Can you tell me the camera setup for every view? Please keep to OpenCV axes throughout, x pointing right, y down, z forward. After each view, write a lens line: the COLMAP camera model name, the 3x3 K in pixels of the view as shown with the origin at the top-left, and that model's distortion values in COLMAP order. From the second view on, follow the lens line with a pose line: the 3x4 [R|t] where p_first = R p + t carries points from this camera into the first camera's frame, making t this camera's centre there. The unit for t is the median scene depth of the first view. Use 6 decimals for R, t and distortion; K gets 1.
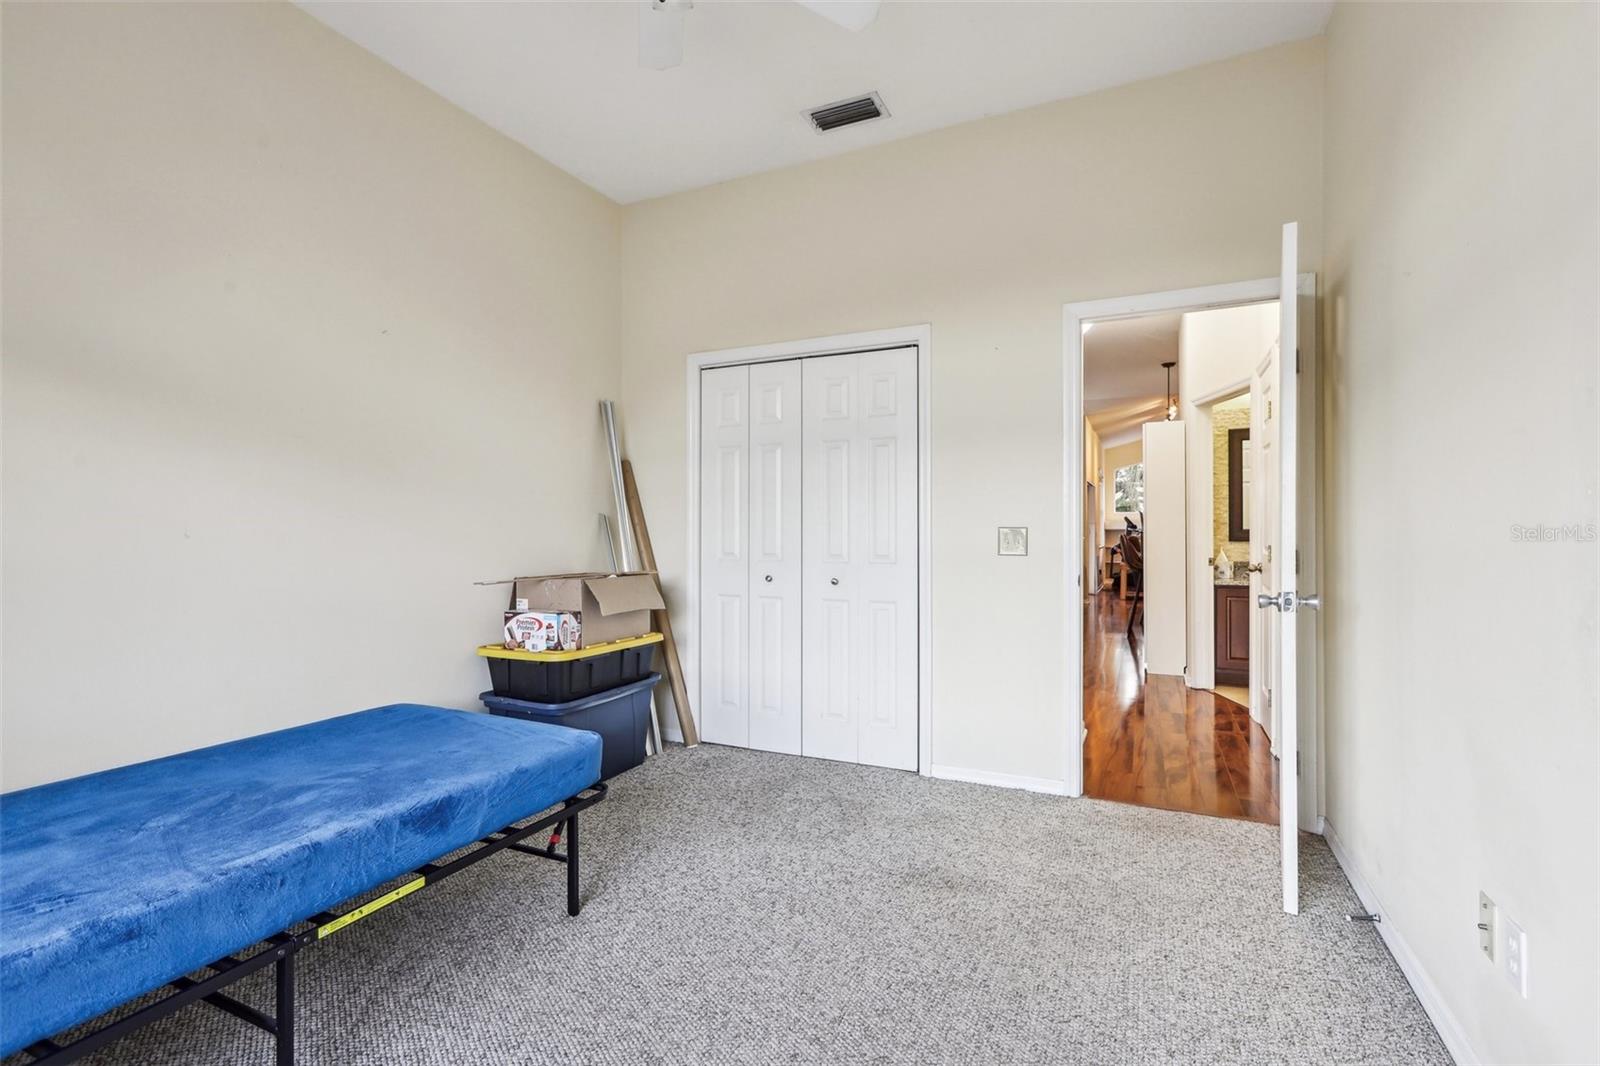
lens RADIAL K [[739.8, 0, 803.8], [0, 739.8, 523.5], [0, 0, 1]] dist [-0.004260, 0.011687]
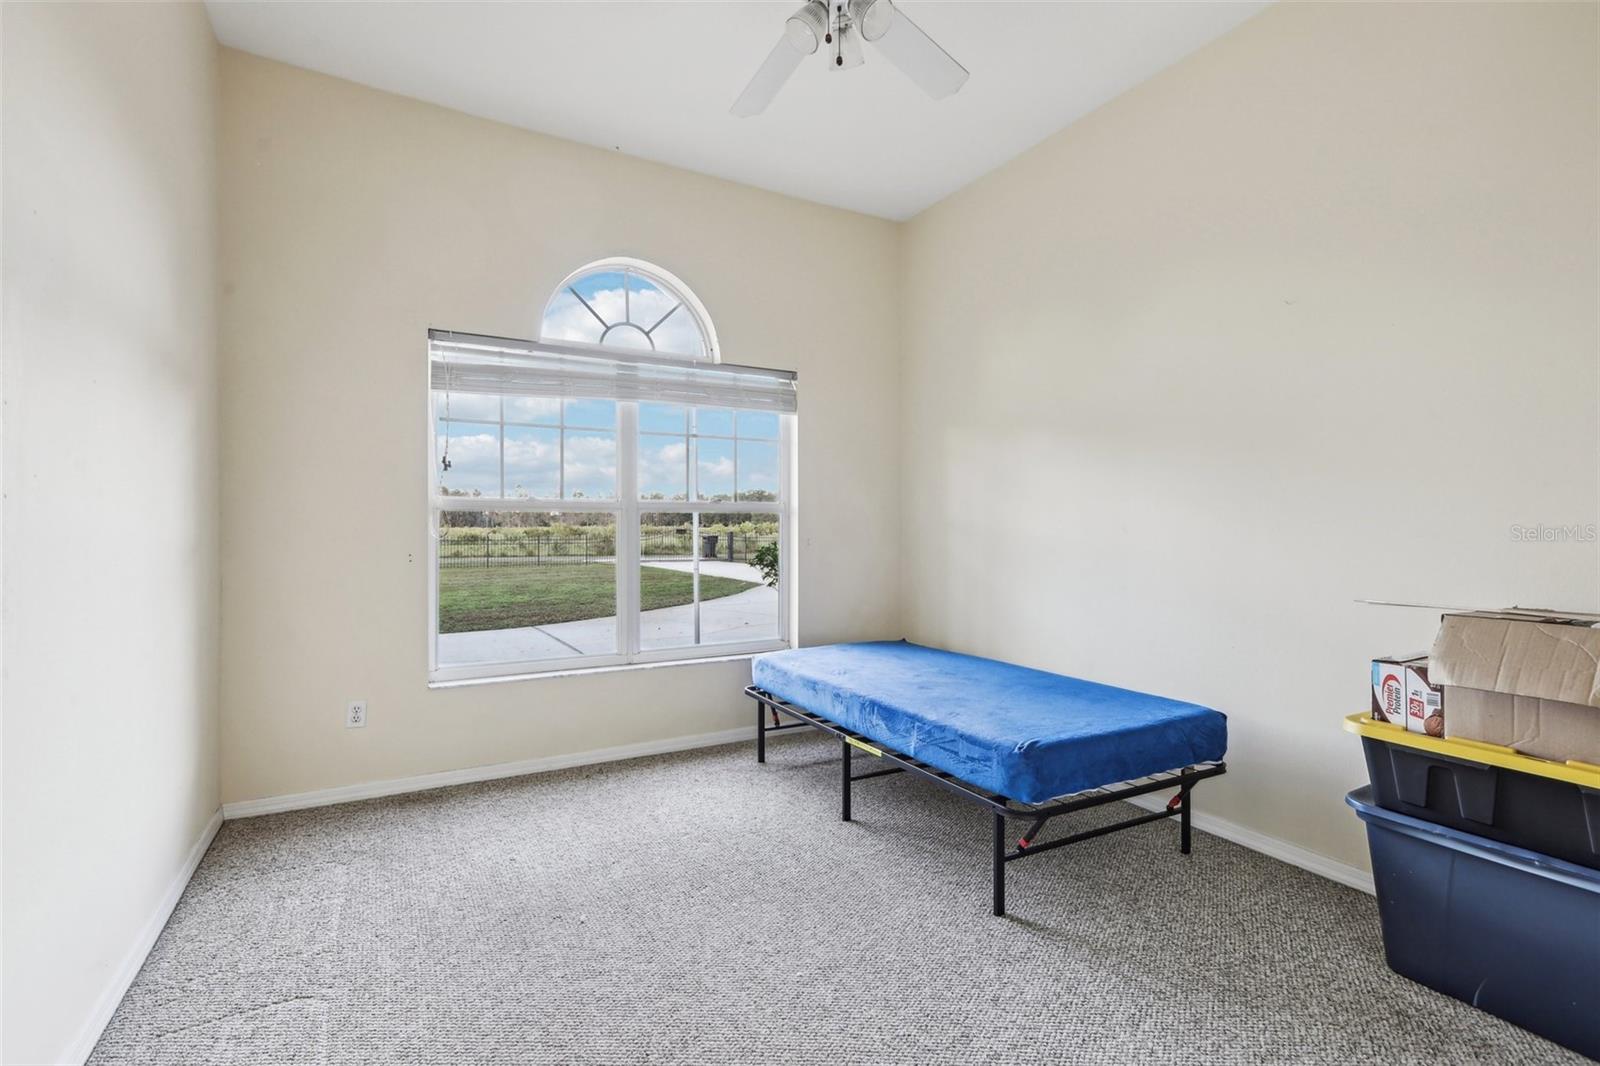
lens RADIAL K [[739.8, 0, 803.8], [0, 739.8, 523.5], [0, 0, 1]] dist [-0.004260, 0.011687]
pose [[-0.580111, -0.004278, -0.814526, 0.452386], [0.005218, 0.999946, -0.008968, 0.009895], [0.814521, -0.009453, -0.580057, 0.958769]]
